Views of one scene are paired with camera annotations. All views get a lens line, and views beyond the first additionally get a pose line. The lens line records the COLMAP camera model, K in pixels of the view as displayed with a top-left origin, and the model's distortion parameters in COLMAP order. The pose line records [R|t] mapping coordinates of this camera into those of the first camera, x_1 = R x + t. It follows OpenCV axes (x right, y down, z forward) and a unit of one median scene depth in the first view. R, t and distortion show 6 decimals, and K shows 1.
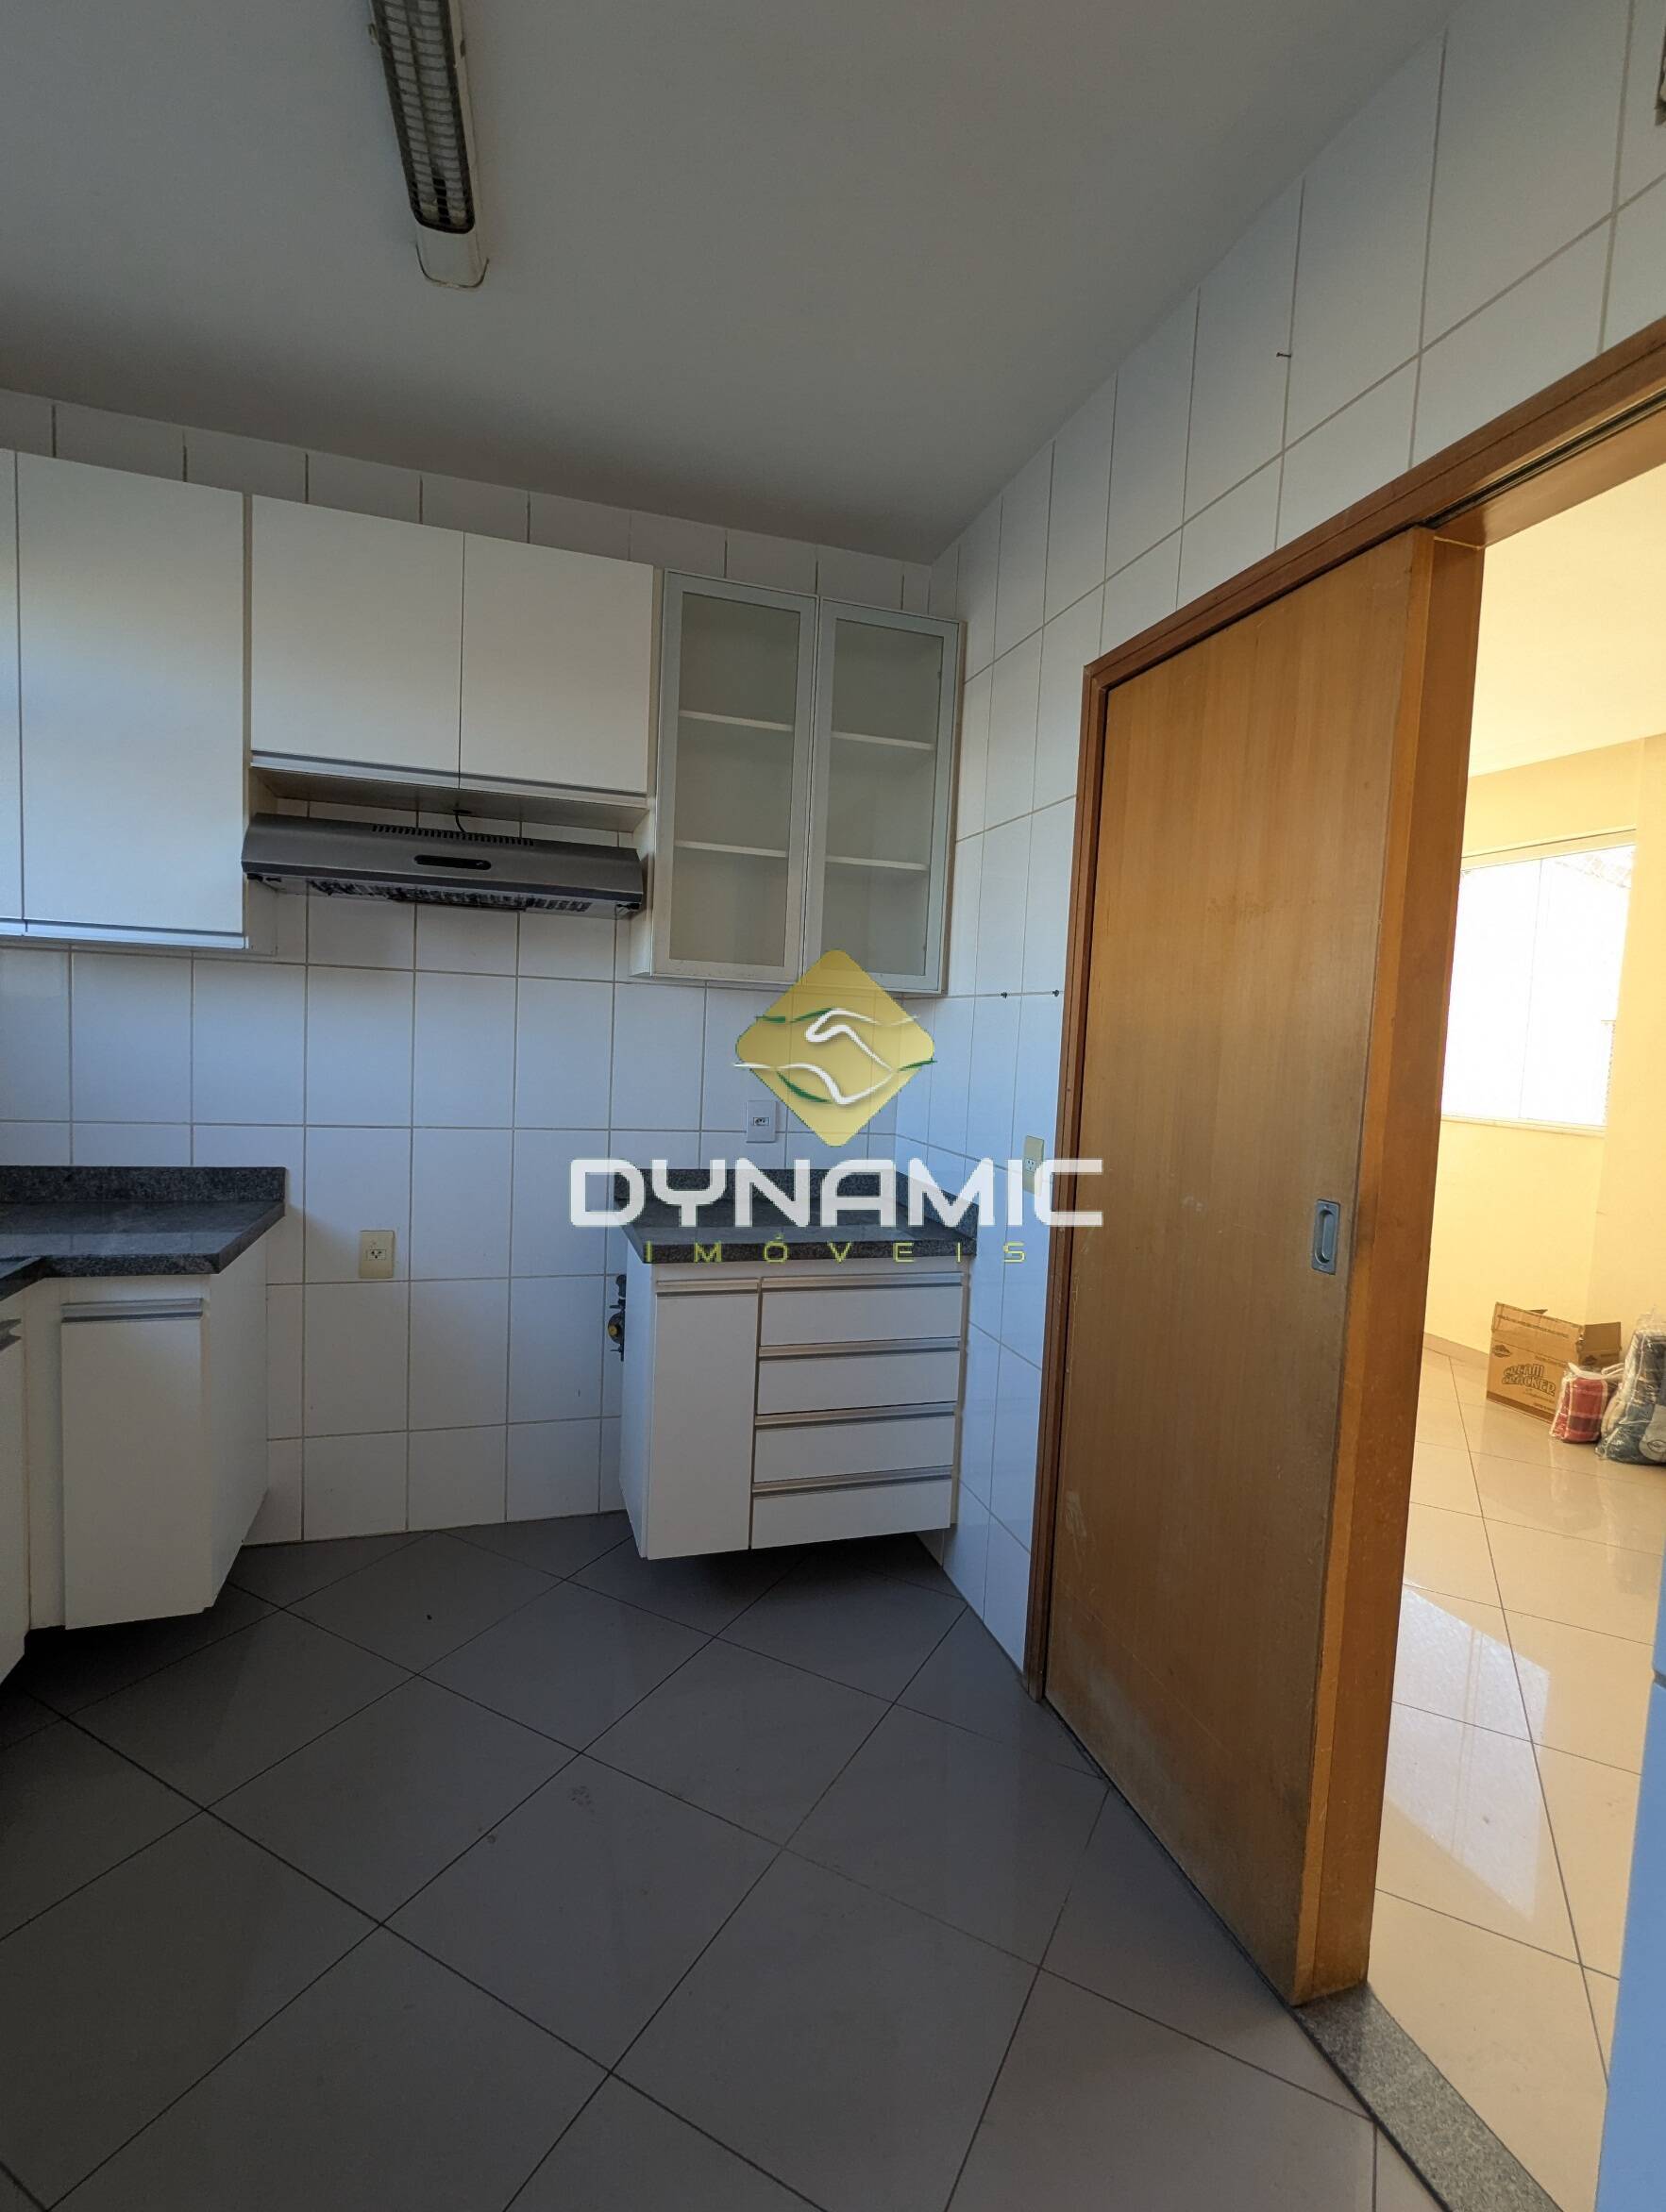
lens RADIAL K [[1044.9, 0, 819.4], [0, 1044.9, 1110.2], [0, 0, 1]] dist [0.000733, -0.001048]
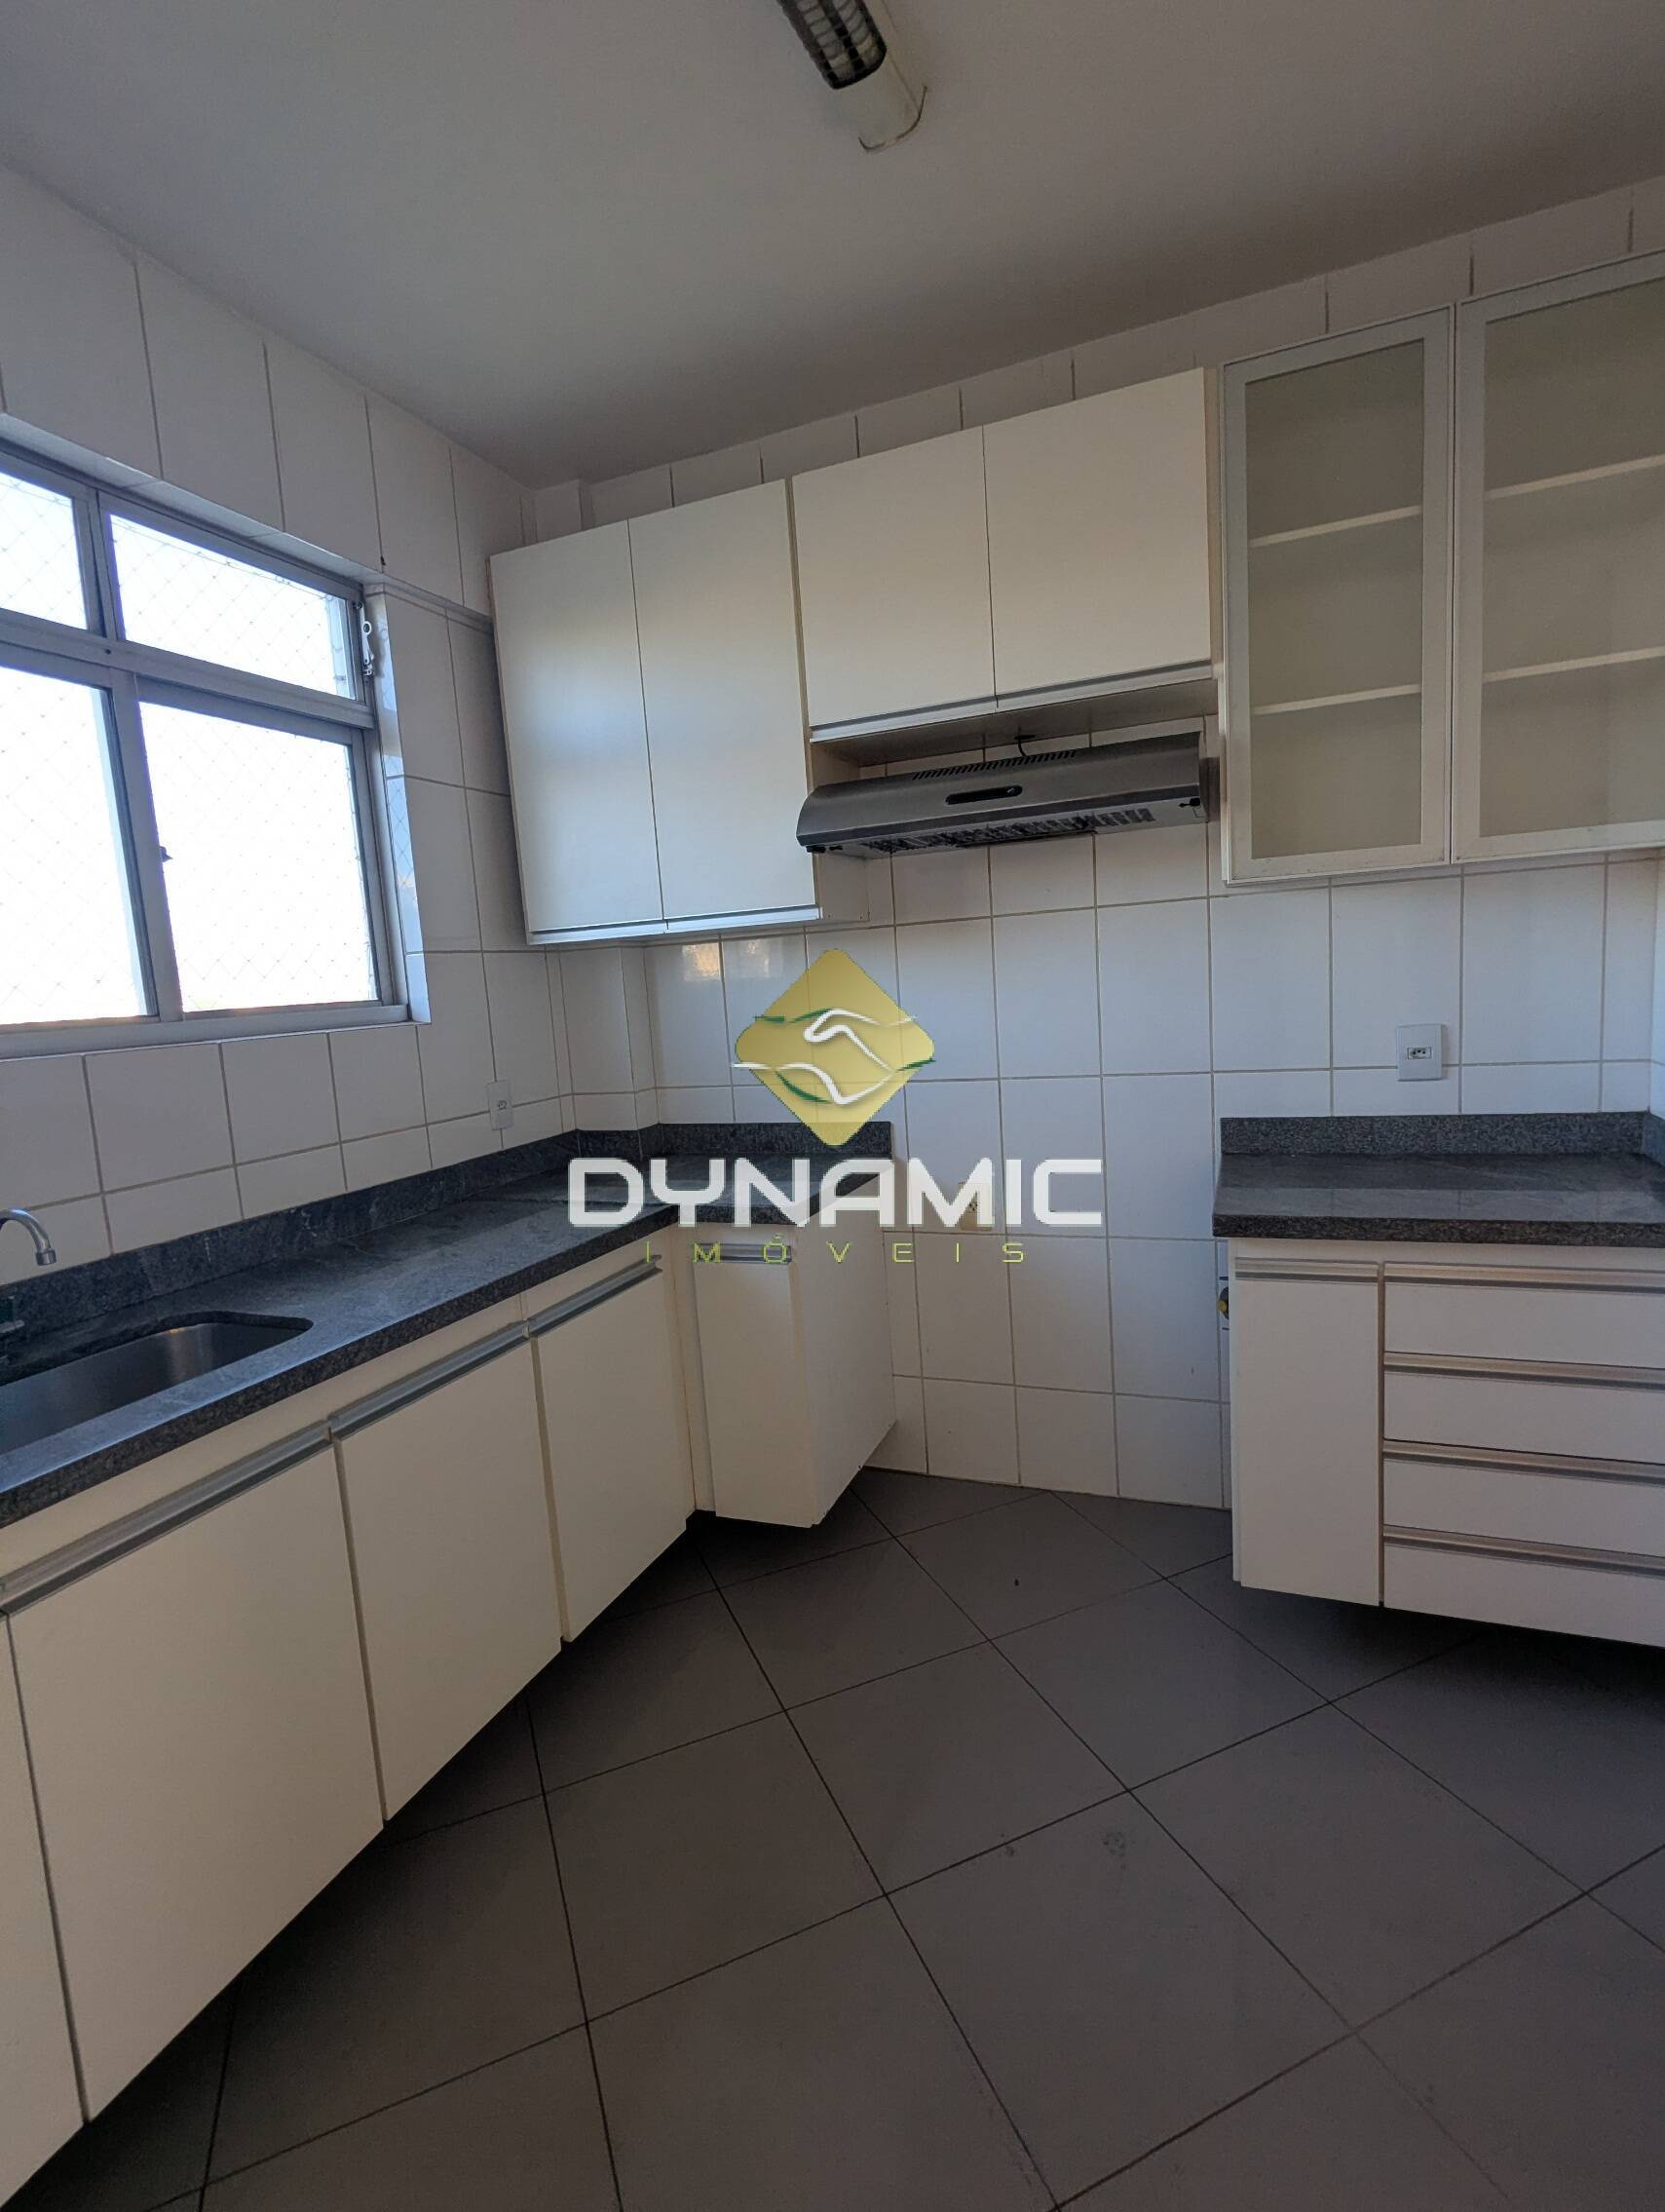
lens RADIAL K [[1044.7, 0, 826.4], [0, 1044.7, 1111.0], [0, 0, 1]] dist [0.000733, -0.001048]
pose [[0.771589, -0.016230, -0.635914, 0.113590], [0.056395, 0.997483, 0.042969, -0.004843], [0.633616, -0.069017, 0.770563, 0.160920]]
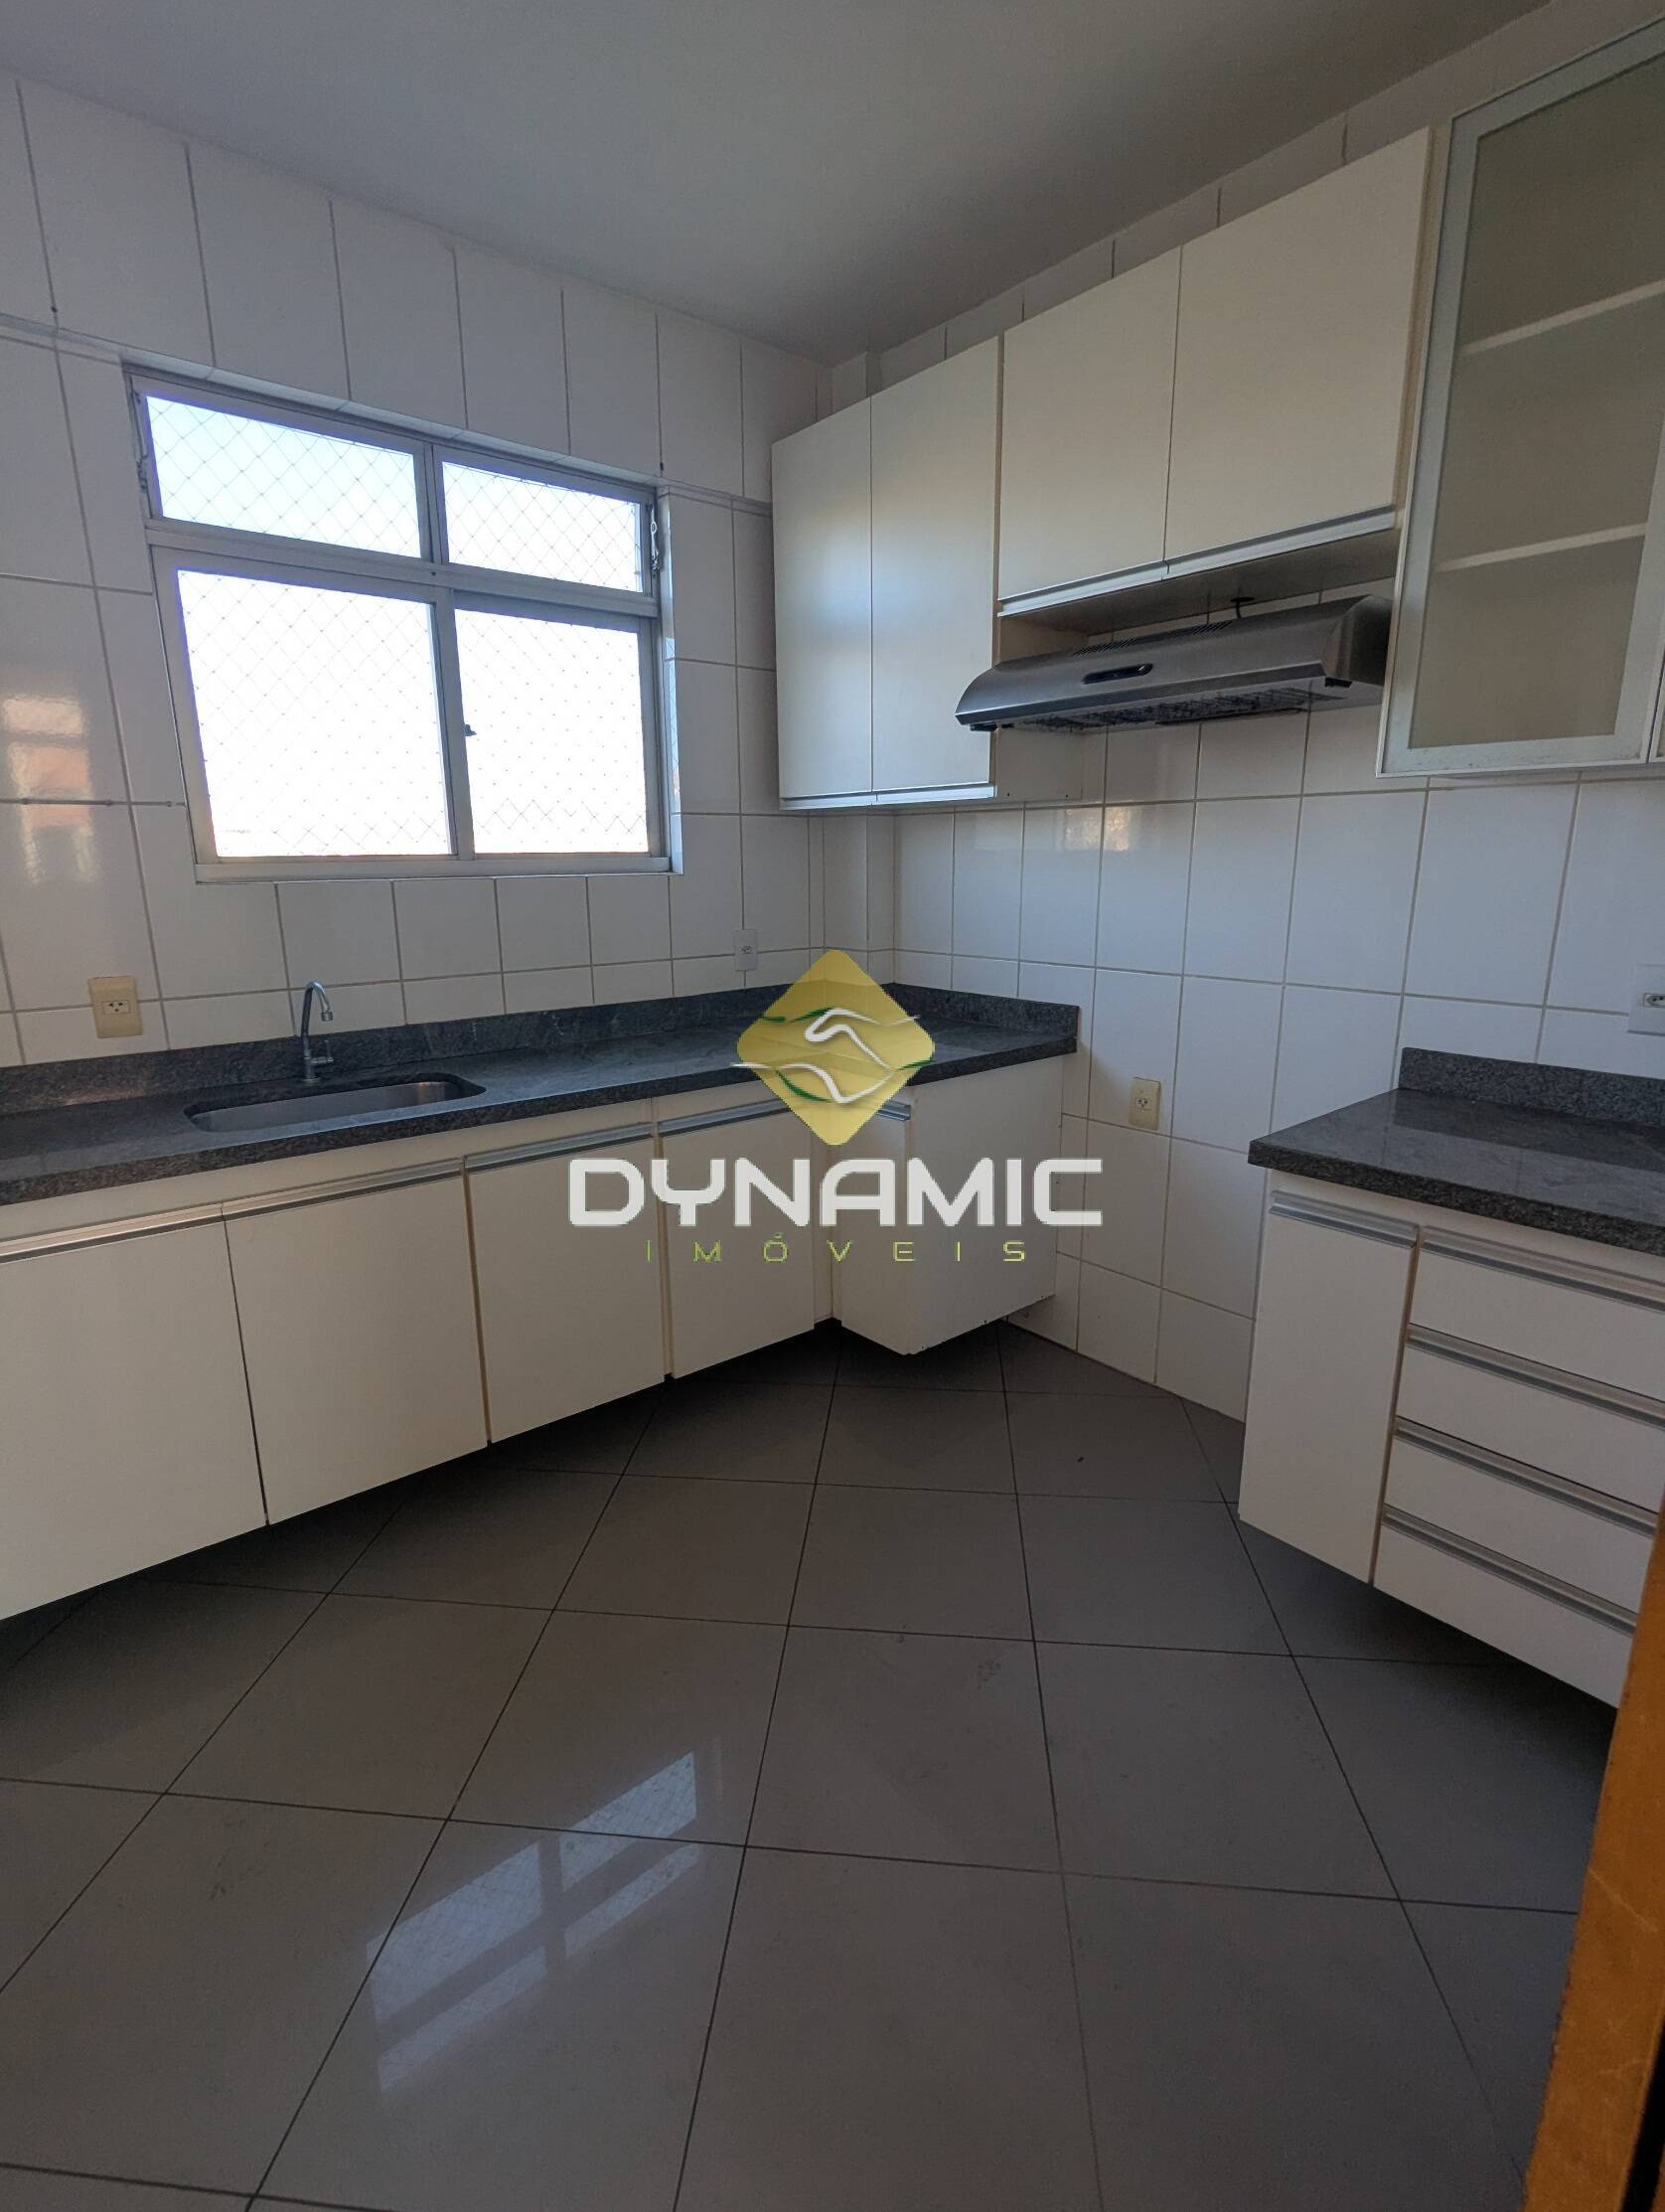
lens RADIAL K [[1044.6, 0, 824.4], [0, 1044.6, 1108.4], [0, 0, 1]] dist [0.000733, -0.001048]
pose [[0.390236, 0.172398, -0.904431, 0.378245], [-0.040531, 0.984578, 0.170187, -0.013171], [0.919822, -0.029755, 0.391206, 0.371820]]
